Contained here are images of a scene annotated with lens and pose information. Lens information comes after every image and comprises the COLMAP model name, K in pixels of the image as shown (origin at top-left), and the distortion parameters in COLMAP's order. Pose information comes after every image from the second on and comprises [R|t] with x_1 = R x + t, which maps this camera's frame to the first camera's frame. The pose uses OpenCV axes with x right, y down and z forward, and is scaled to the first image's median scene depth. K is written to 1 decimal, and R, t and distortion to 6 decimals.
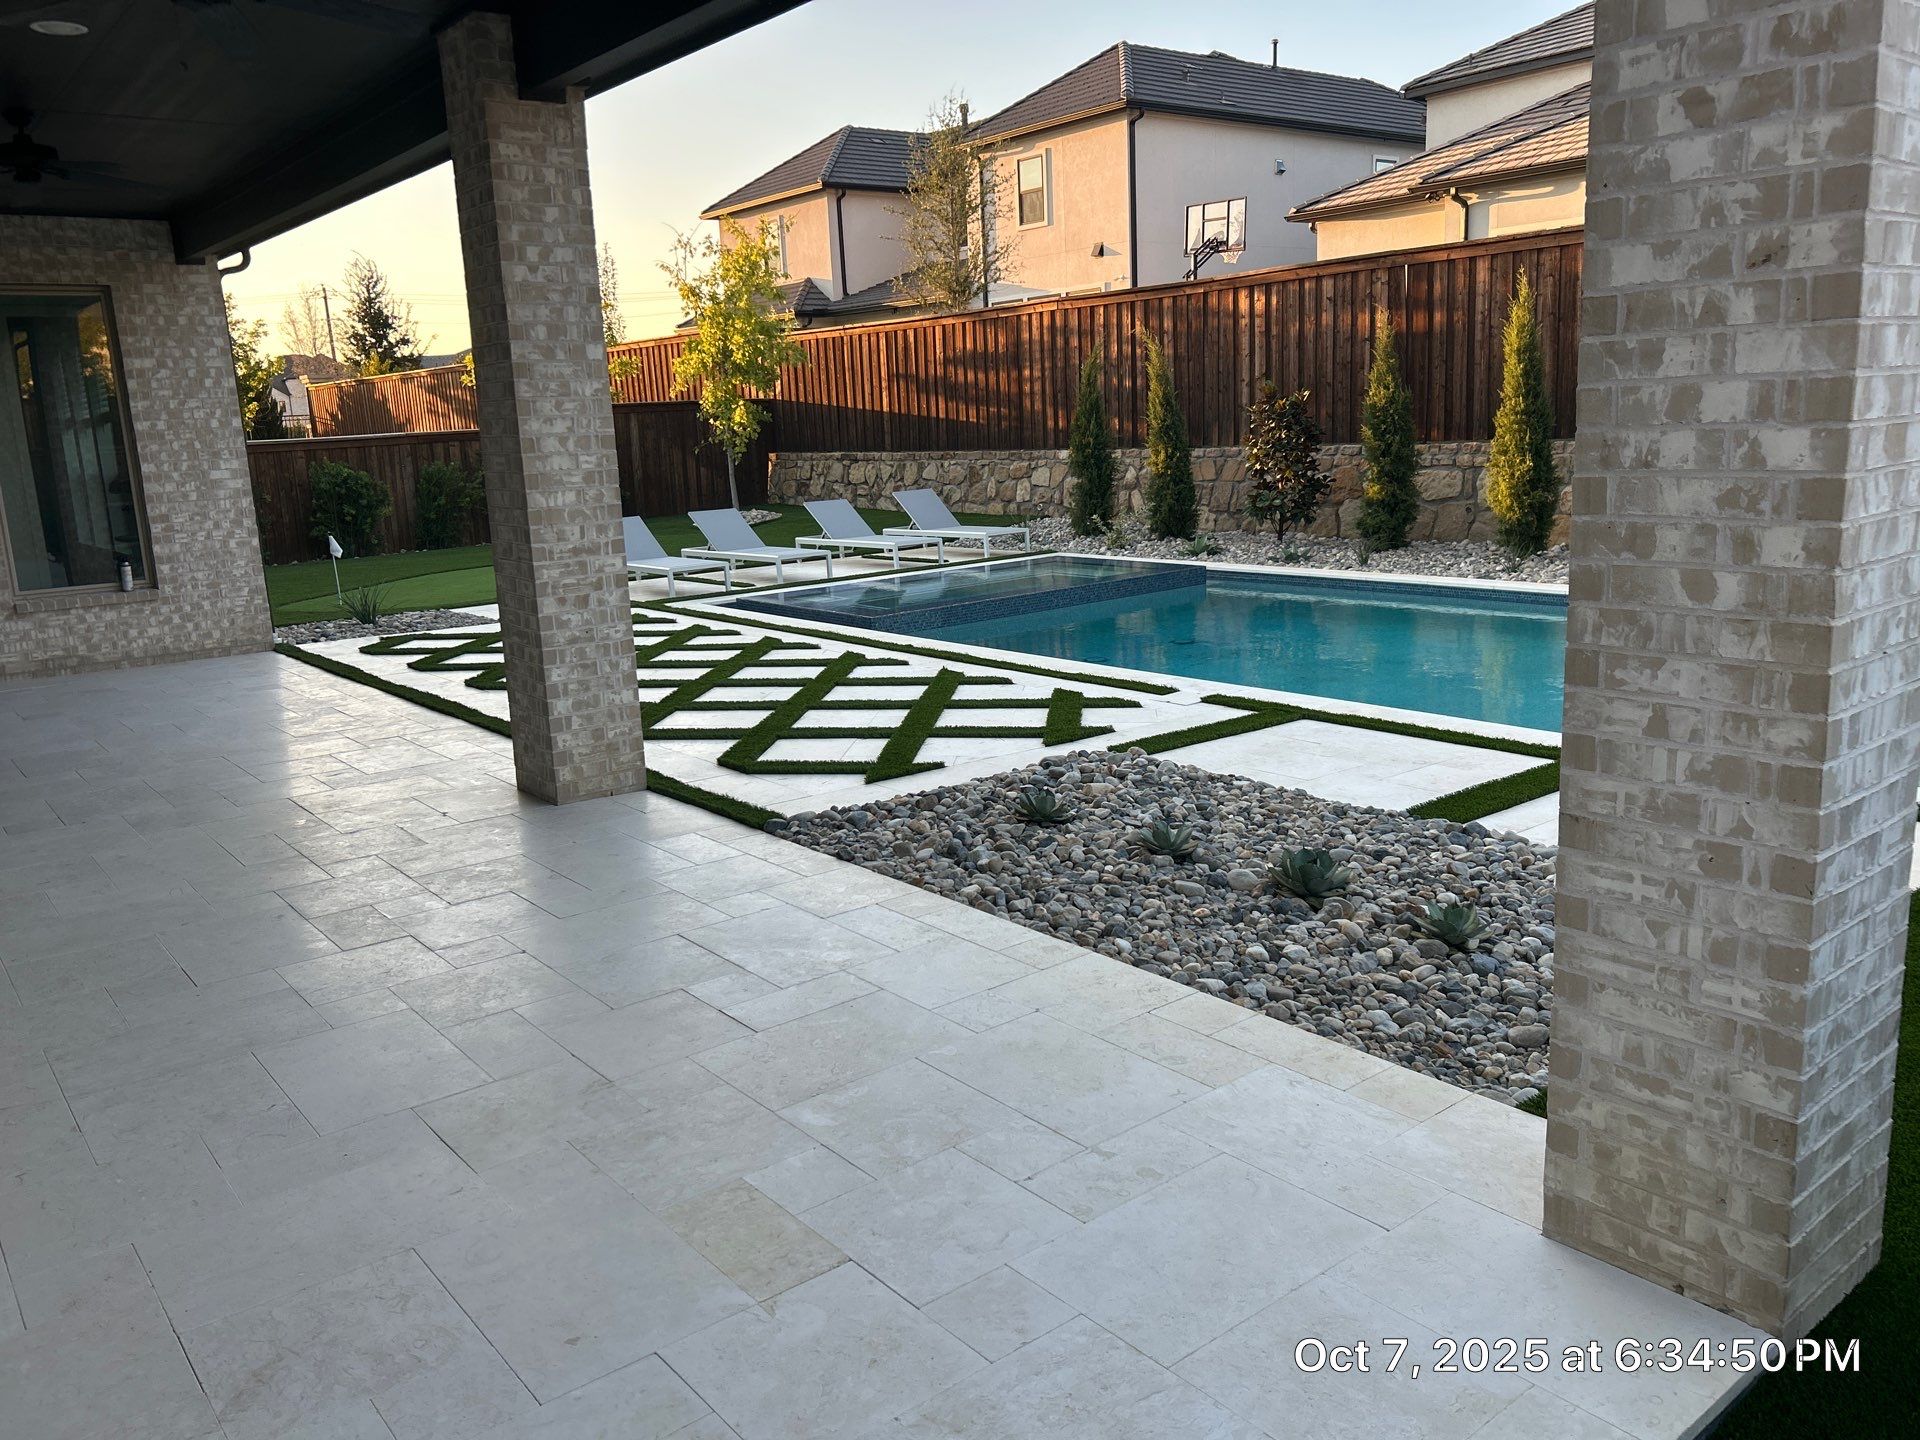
lens RADIAL K [[1427.4, 0, 919.1], [0, 1427.4, 723.1], [0, 0, 1]] dist [0.066891, -0.087283]
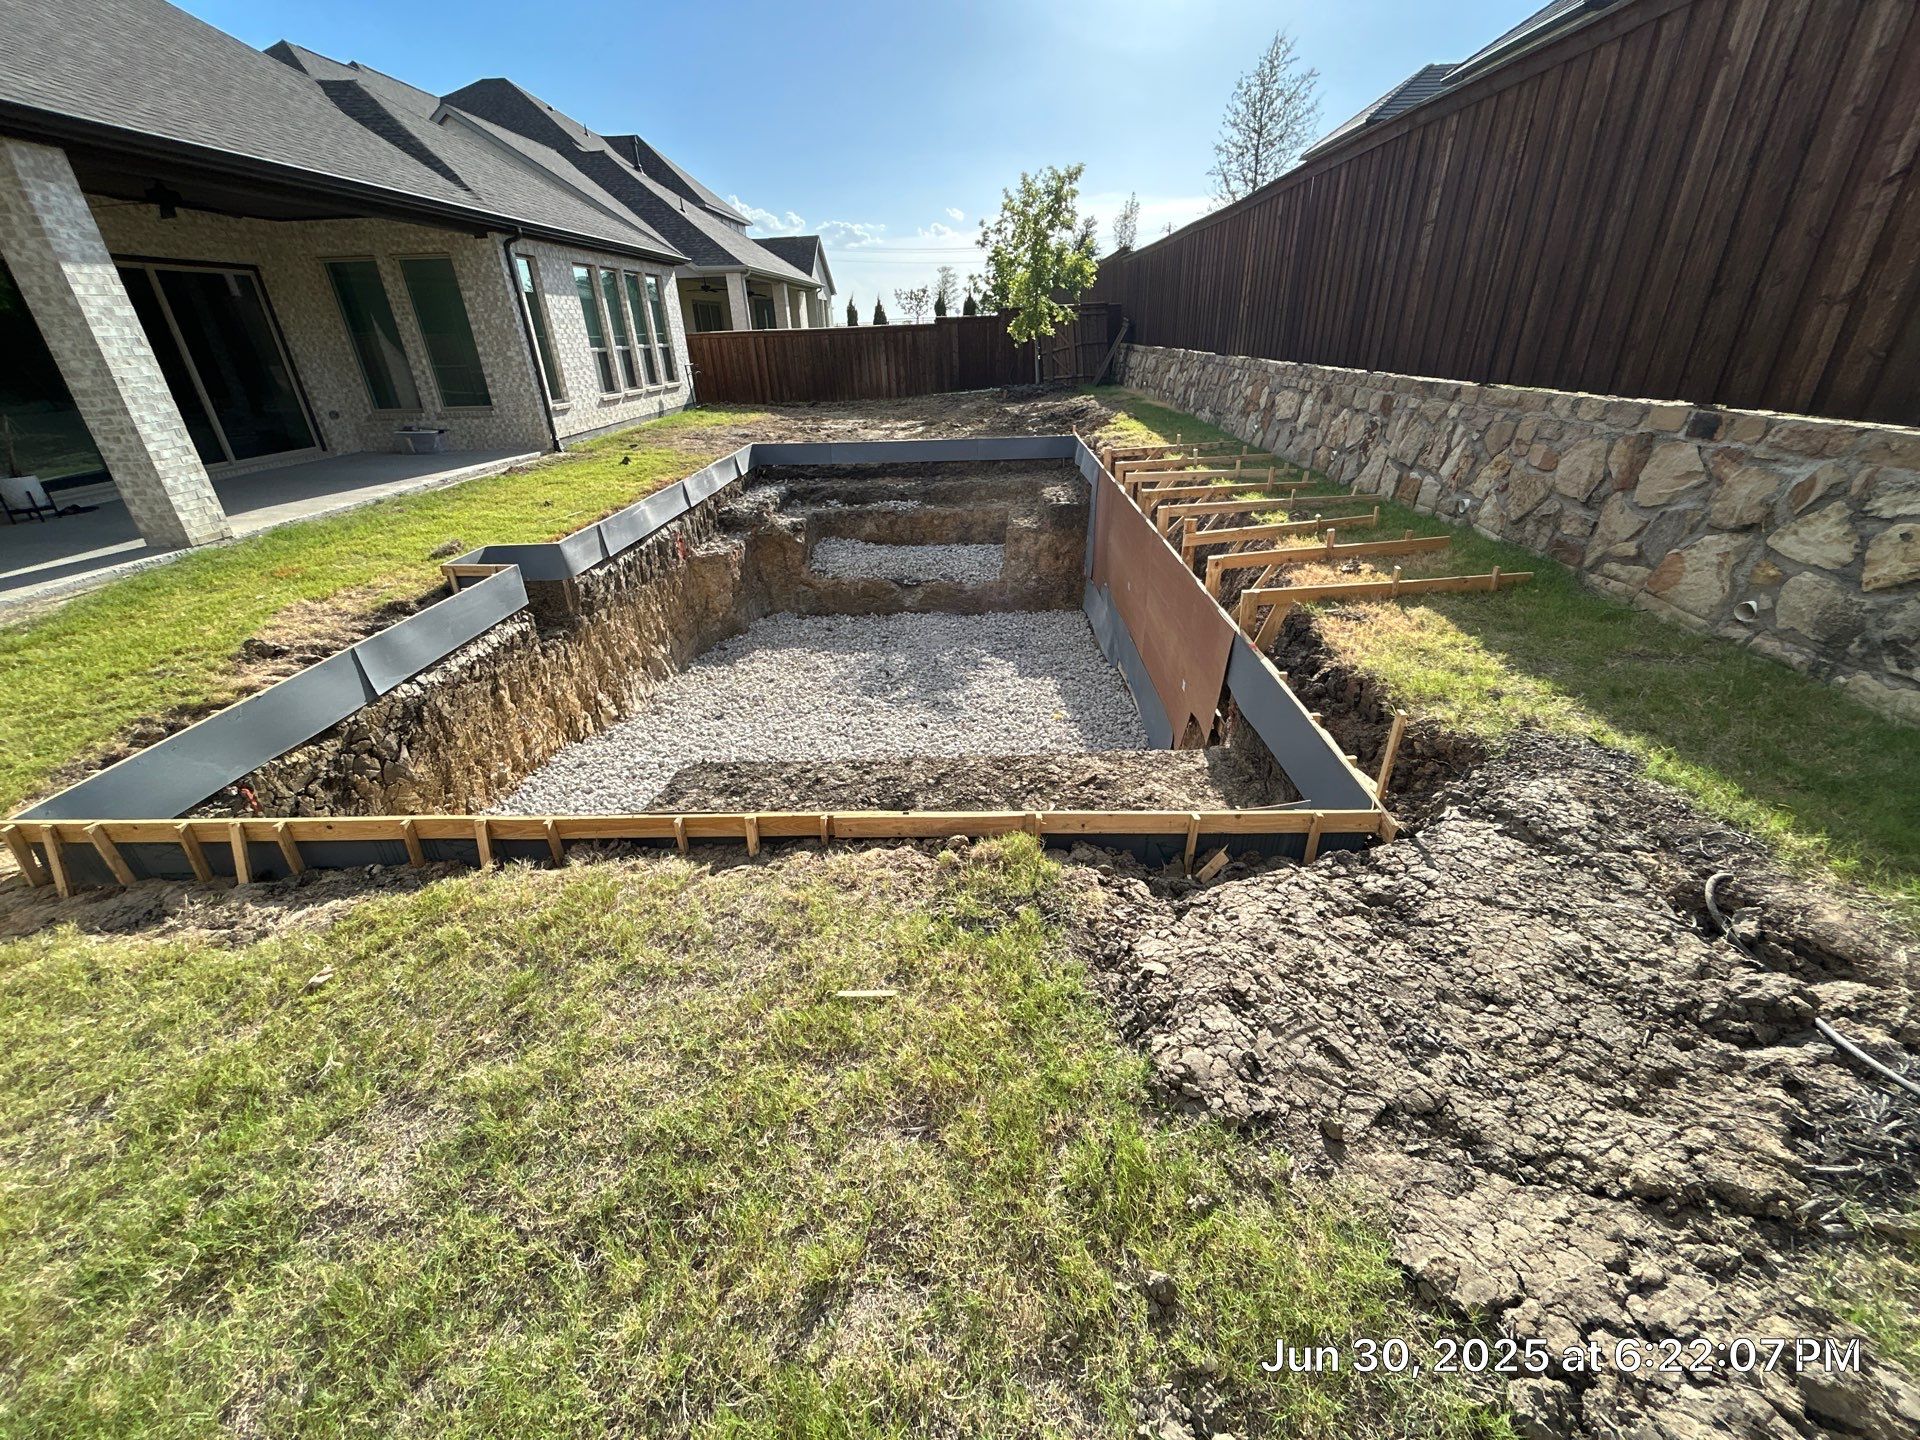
lens RADIAL K [[763.5, 0, 960.0], [0, 763.5, 720.0], [0, 0, 1]] dist [-0.002328, 0.000603]
pose [[0.774007, 0.309942, -0.552132, 0.551064], [-0.140284, 0.934273, 0.327801, -0.093421], [0.617441, -0.176264, 0.766614, 0.337744]]
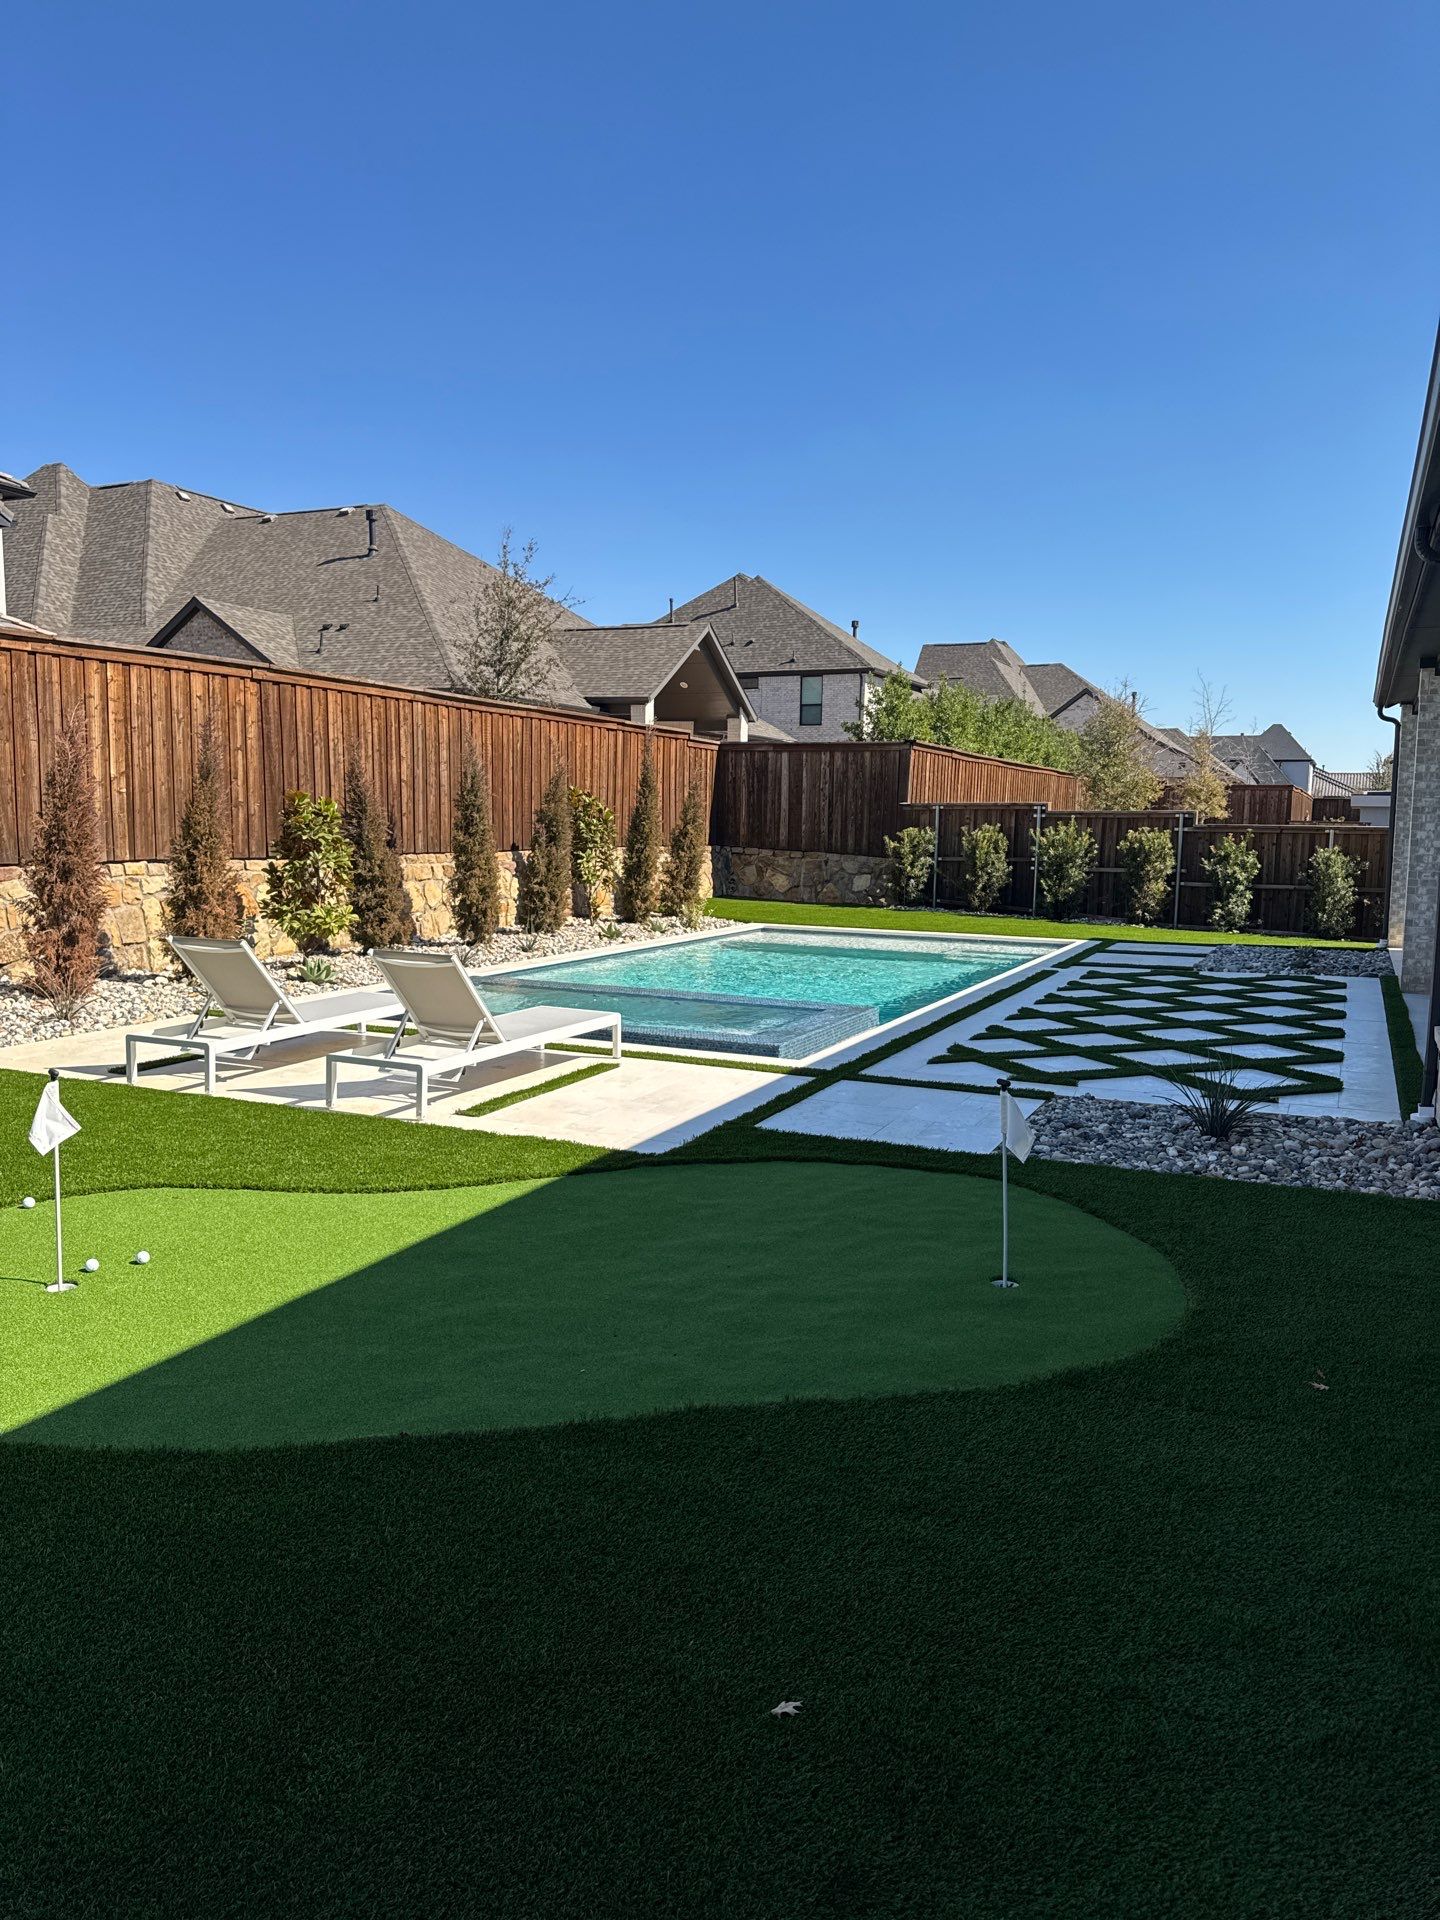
lens RADIAL K [[1426.9, 0, 720.0], [0, 1426.9, 960.0], [0, 0, 1]] dist [0.014770, -0.008818]
pose [[-0.472700, -0.048108, 0.879909, -0.660384], [0.192030, 0.968890, 0.156134, -0.217763], [-0.860046, 0.242773, -0.448756, 1.177006]]
